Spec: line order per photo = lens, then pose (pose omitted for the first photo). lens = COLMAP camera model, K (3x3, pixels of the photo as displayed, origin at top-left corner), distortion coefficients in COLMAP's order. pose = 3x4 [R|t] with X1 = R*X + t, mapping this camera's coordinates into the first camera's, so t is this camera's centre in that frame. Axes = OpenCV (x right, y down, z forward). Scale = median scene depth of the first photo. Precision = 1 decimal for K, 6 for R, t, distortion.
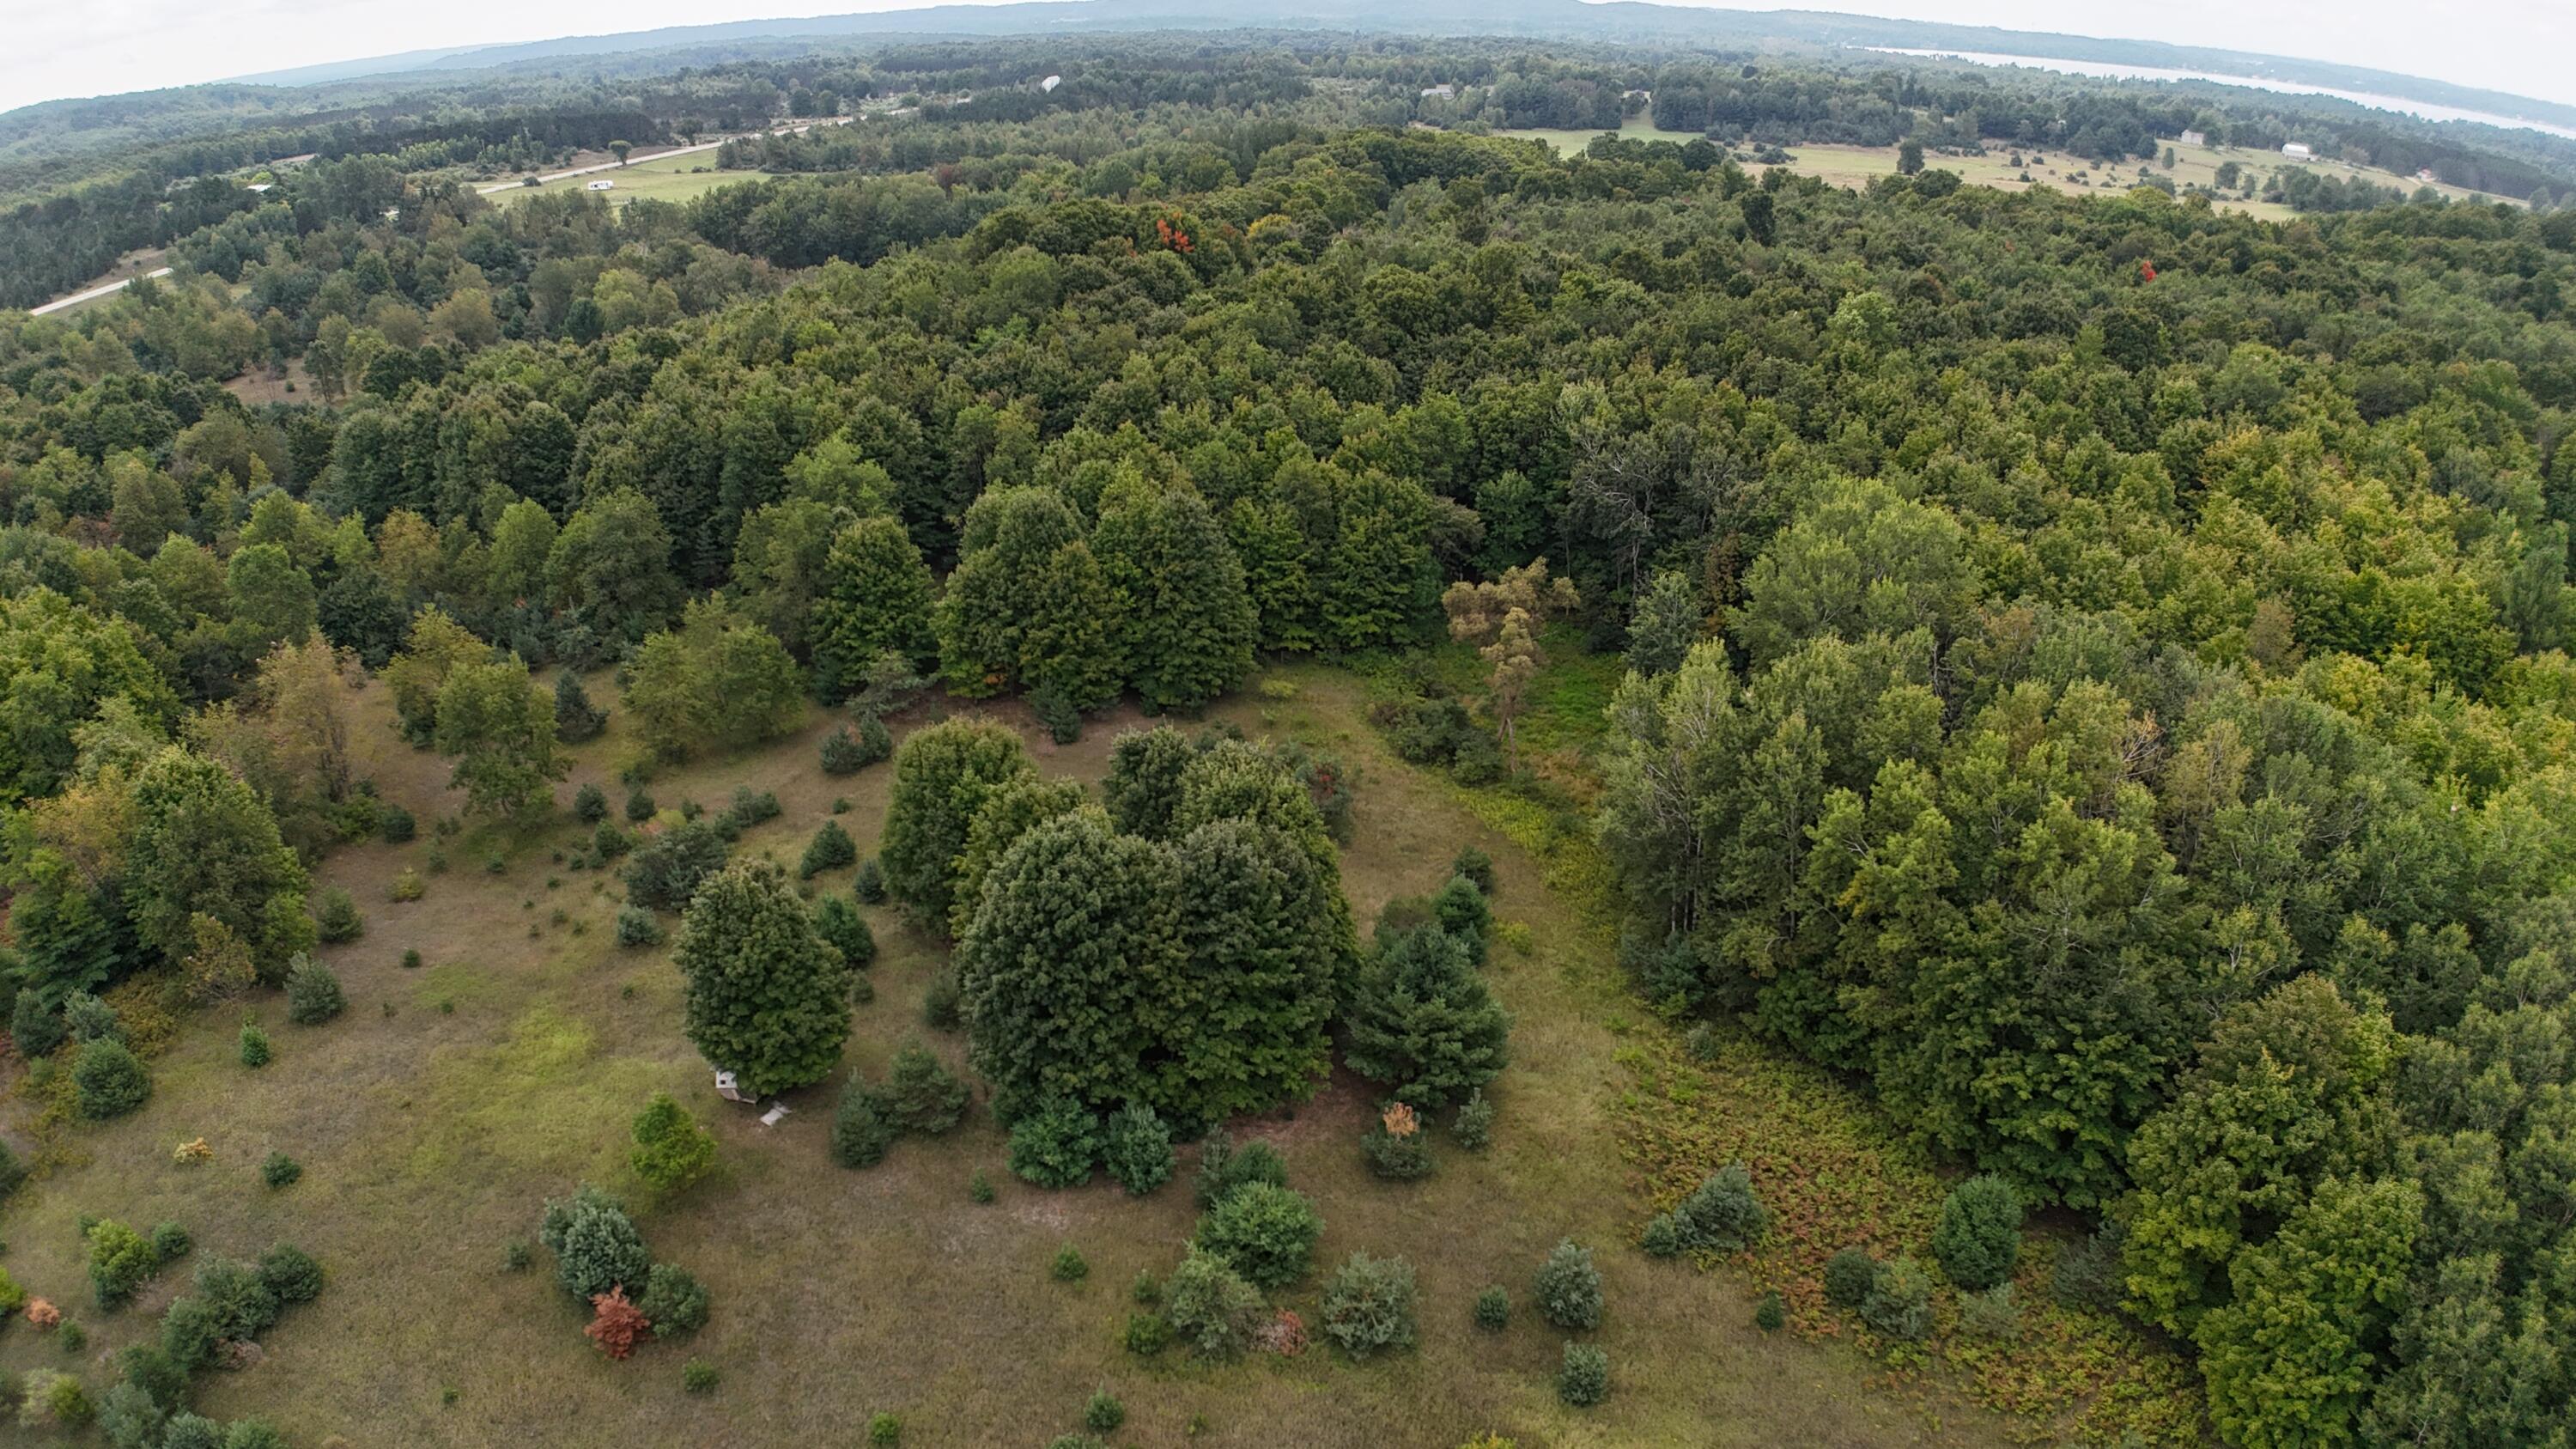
lens RADIAL K [[1577.2, 0, 1281.0], [0, 1577.2, 736.9], [0, 0, 1]] dist [-0.170730, 0.013963]
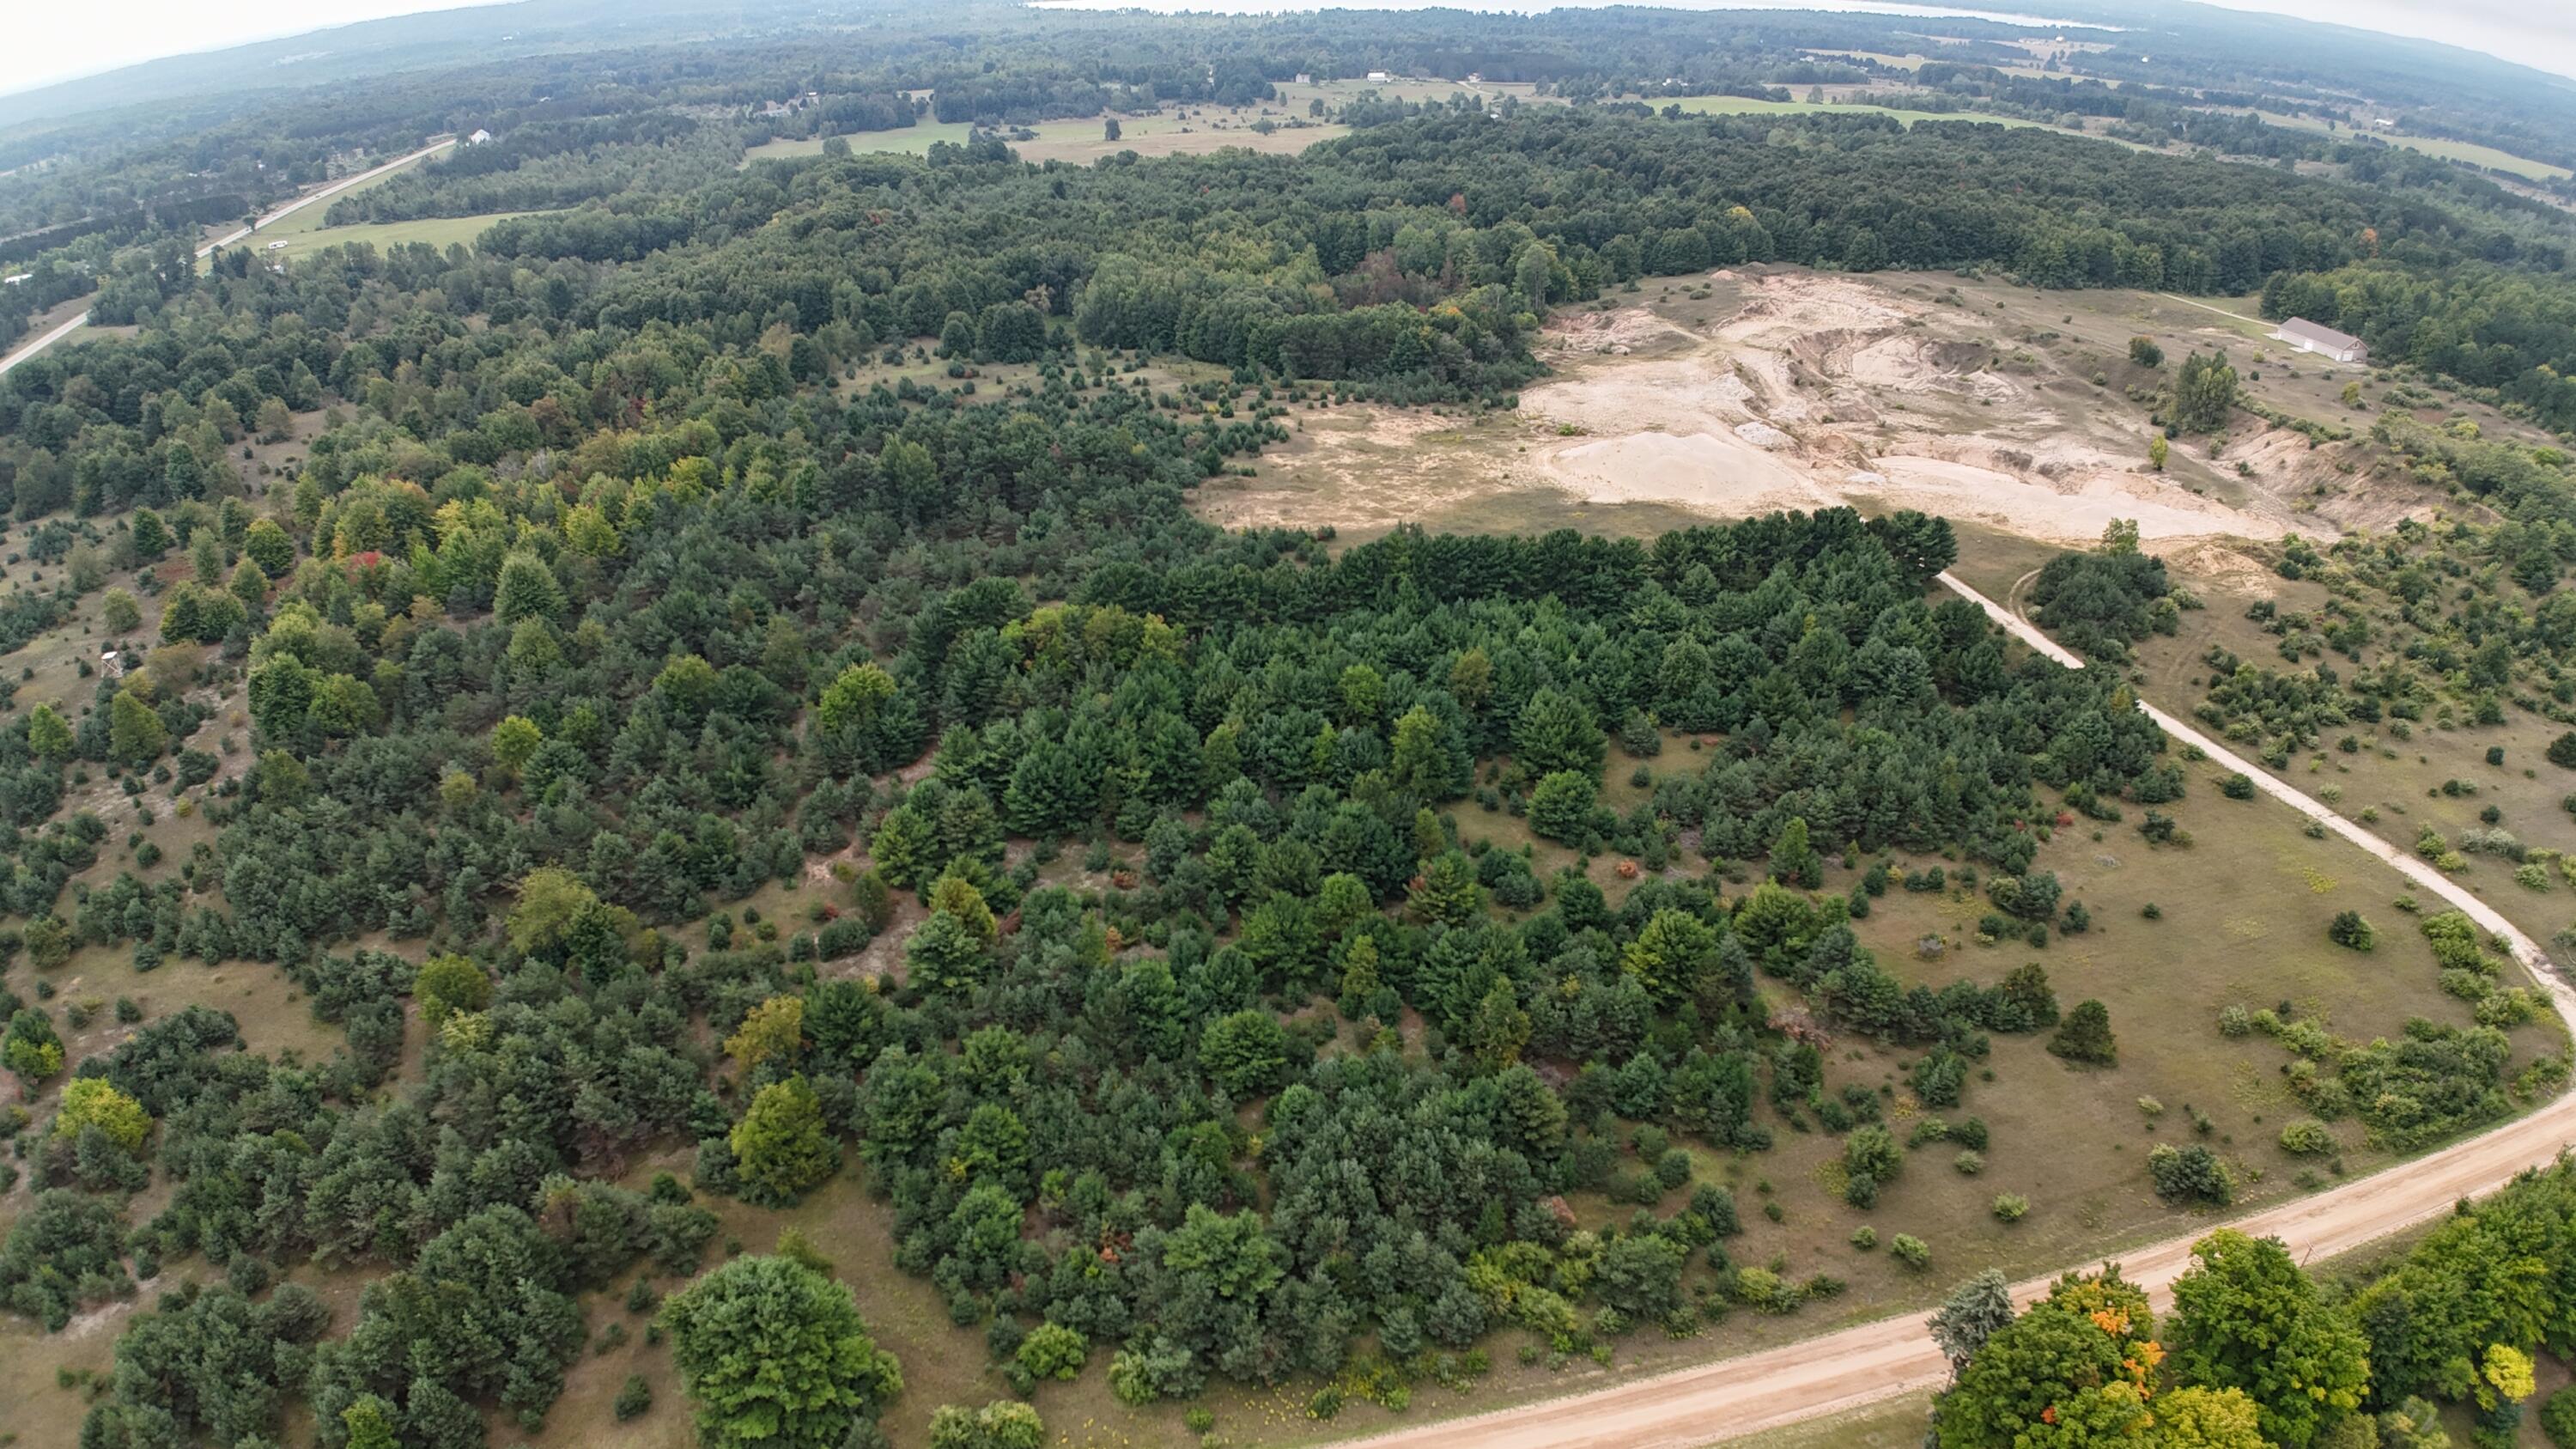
lens RADIAL K [[1581.3, 0, 1276.2], [0, 1581.3, 733.7], [0, 0, 1]] dist [-0.174510, 0.014880]
pose [[0.889452, -0.213131, 0.404290, -0.899001], [0.202513, 0.976816, 0.069414, 0.666034], [-0.409711, 0.020134, 0.911993, -2.228778]]
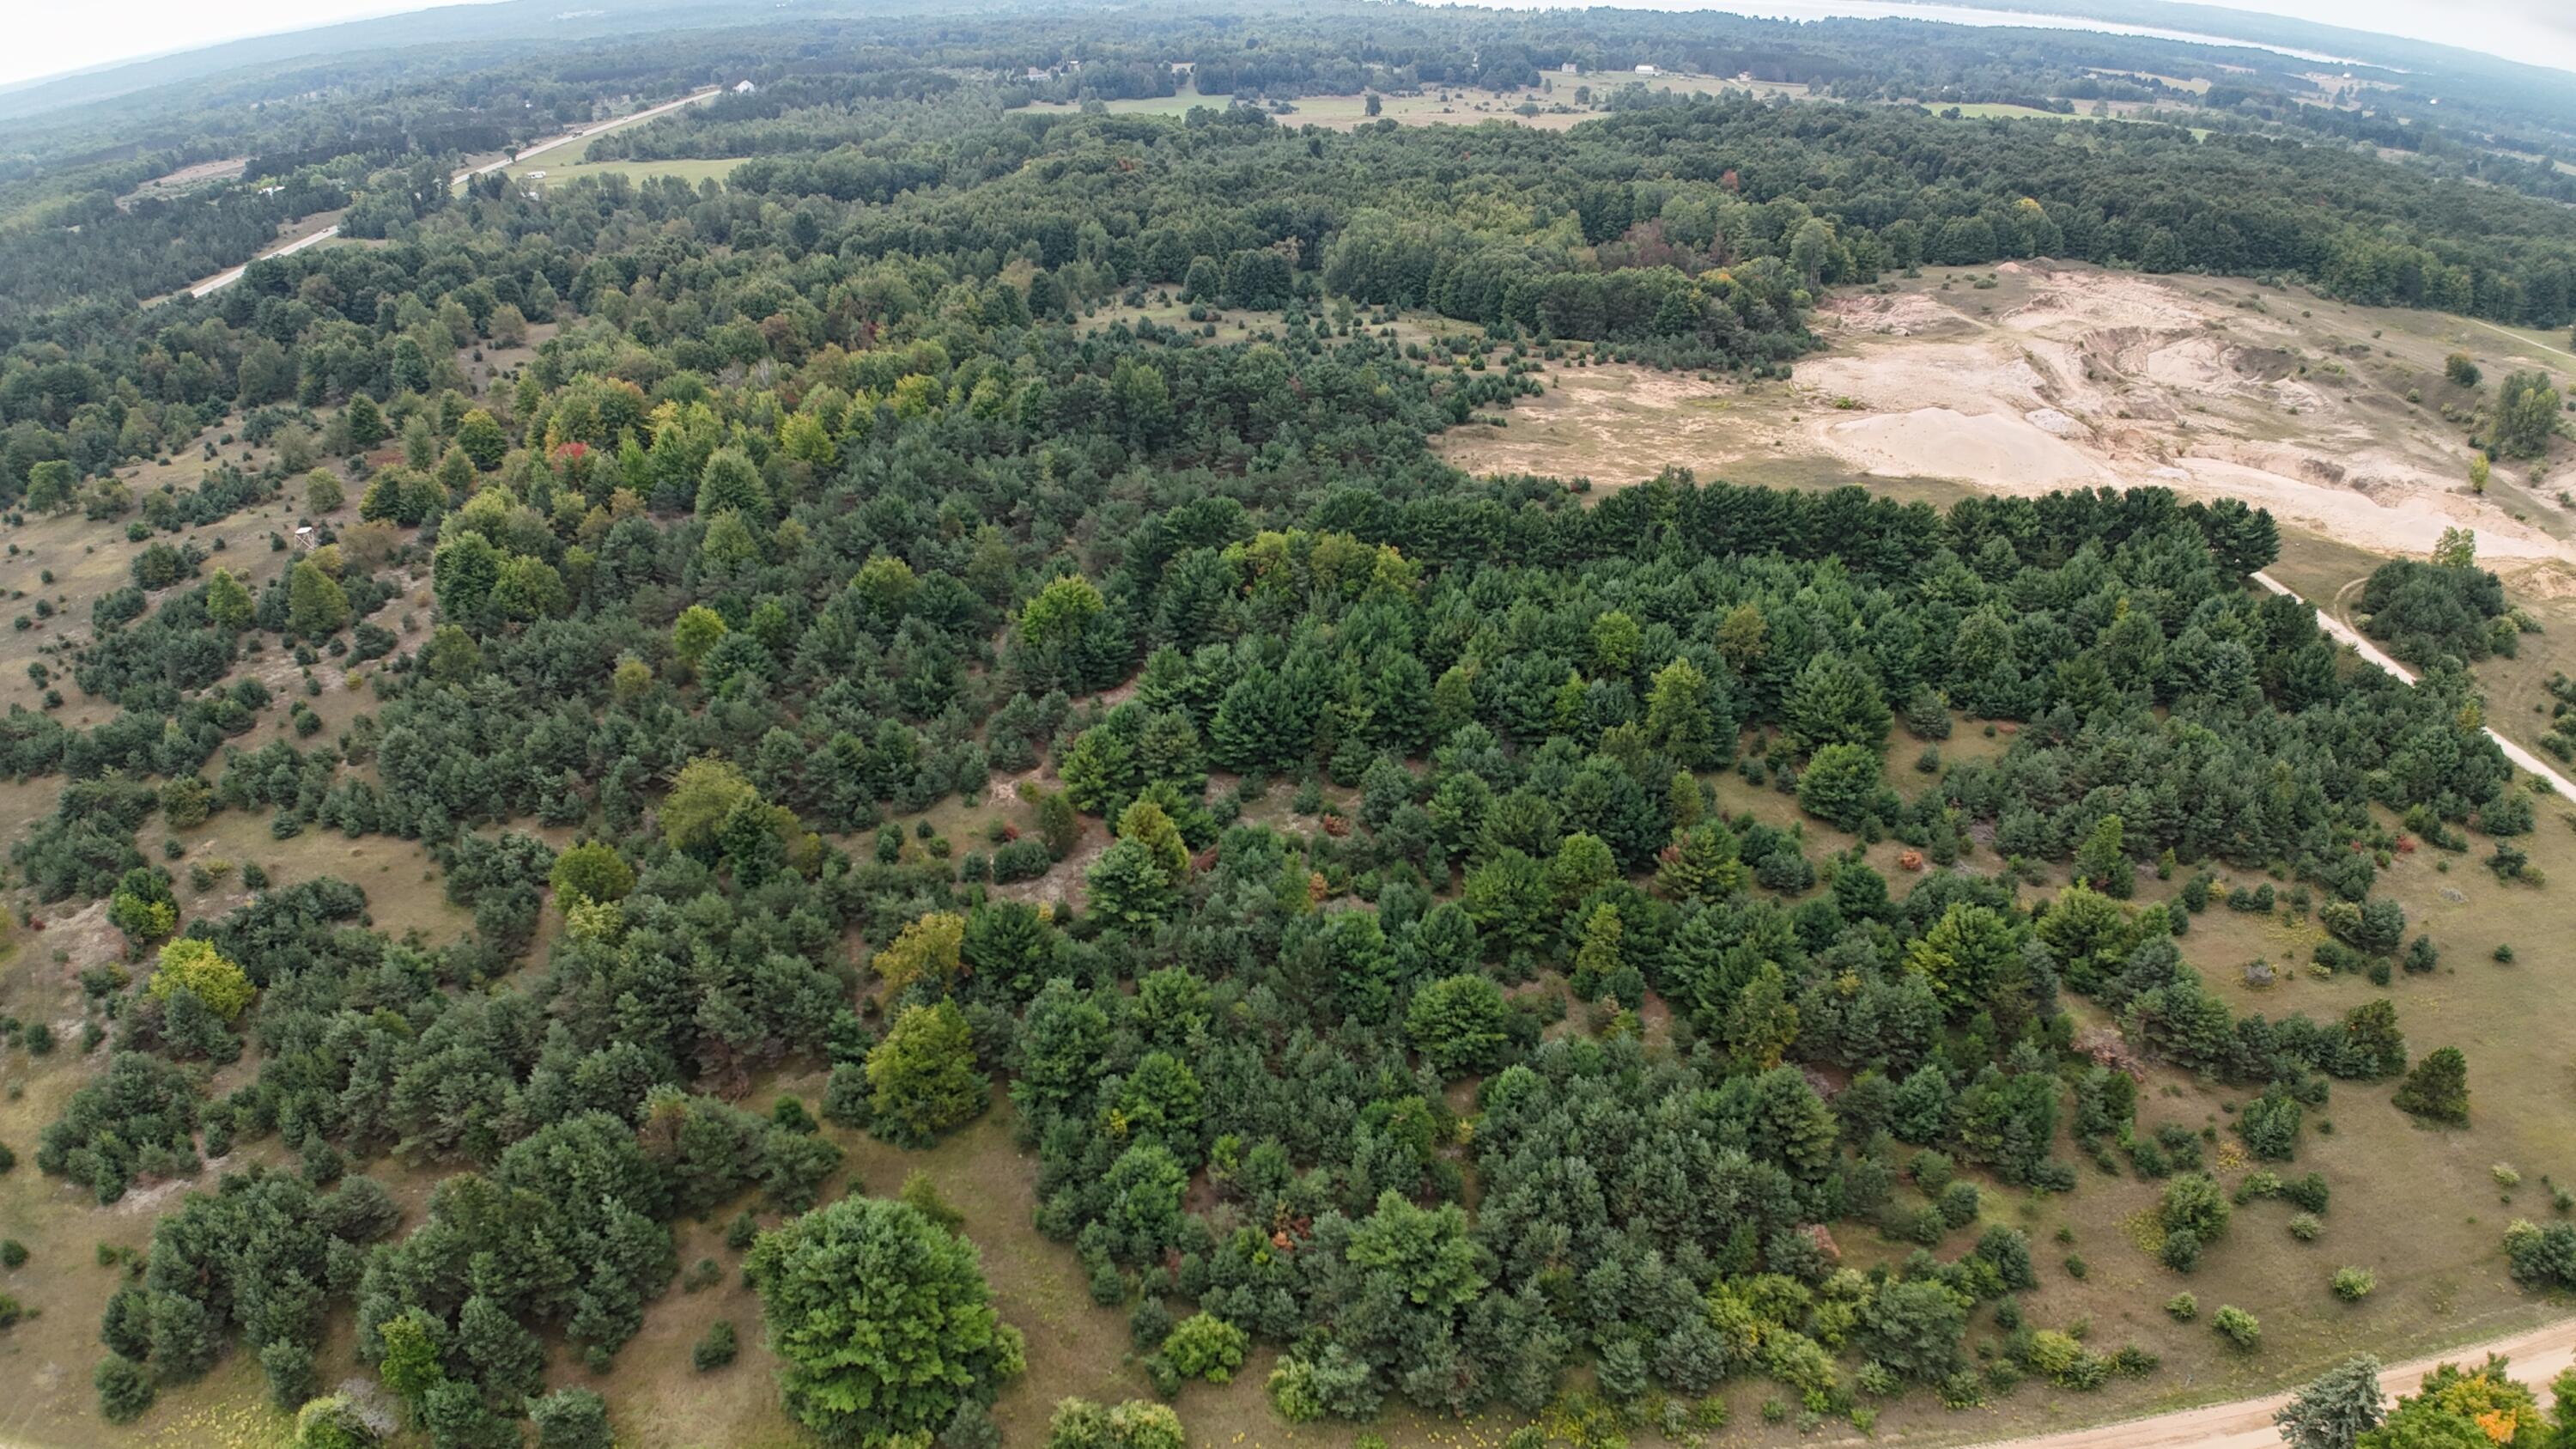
lens RADIAL K [[1582.2, 0, 1276.4], [0, 1582.2, 732.2], [0, 0, 1]] dist [-0.175504, 0.017215]
pose [[0.950166, -0.142873, 0.277077, -0.867812], [0.135694, 0.989728, 0.045016, 0.718181], [-0.280663, -0.005175, 0.959793, -2.104013]]
